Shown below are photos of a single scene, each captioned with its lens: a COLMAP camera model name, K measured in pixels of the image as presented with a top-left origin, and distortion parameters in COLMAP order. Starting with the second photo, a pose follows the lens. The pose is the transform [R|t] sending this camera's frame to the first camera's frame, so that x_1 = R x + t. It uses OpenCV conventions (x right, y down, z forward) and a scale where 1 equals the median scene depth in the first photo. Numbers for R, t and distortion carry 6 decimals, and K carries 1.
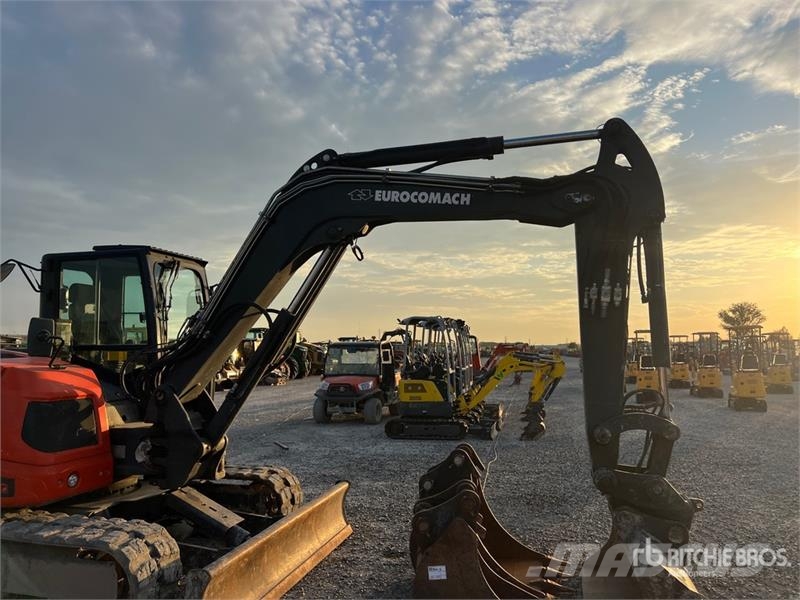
lens RADIAL K [[605.7, 0, 393.4], [0, 605.7, 294.8], [0, 0, 1]] dist [0.064523, -0.081699]
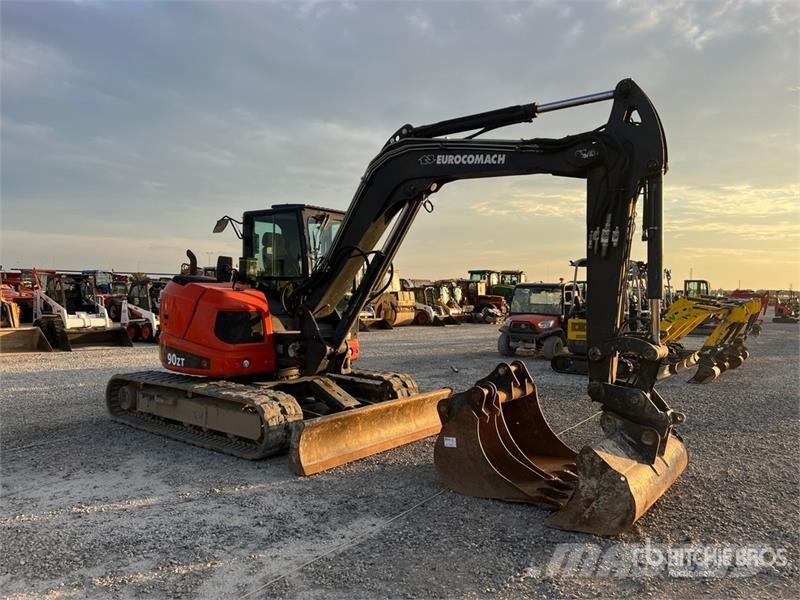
lens RADIAL K [[599.3, 0, 402.6], [0, 599.3, 297.5], [0, 0, 1]] dist [0.059343, -0.073461]
pose [[0.925143, 0.027758, -0.378603, 0.329509], [0.009011, 0.995436, 0.095002, 0.001931], [0.379512, -0.091301, 0.920671, -0.174491]]
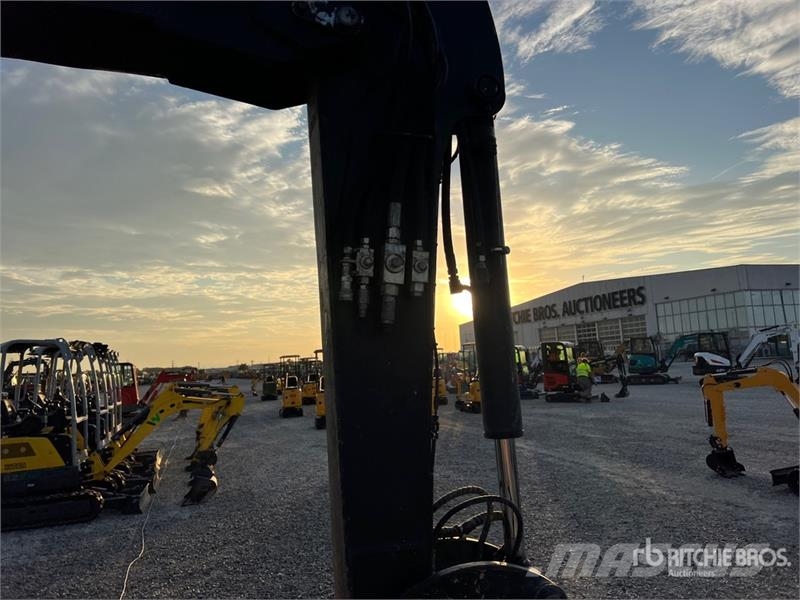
lens RADIAL K [[609.1, 0, 405.0], [0, 609.1, 296.9], [0, 0, 1]] dist [0.079526, -0.092562]
pose [[0.855847, 0.015911, 0.516985, 0.112498], [0.000494, 0.999501, -0.031578, 0.025084], [-0.517229, 0.027281, 0.855412, 0.499878]]
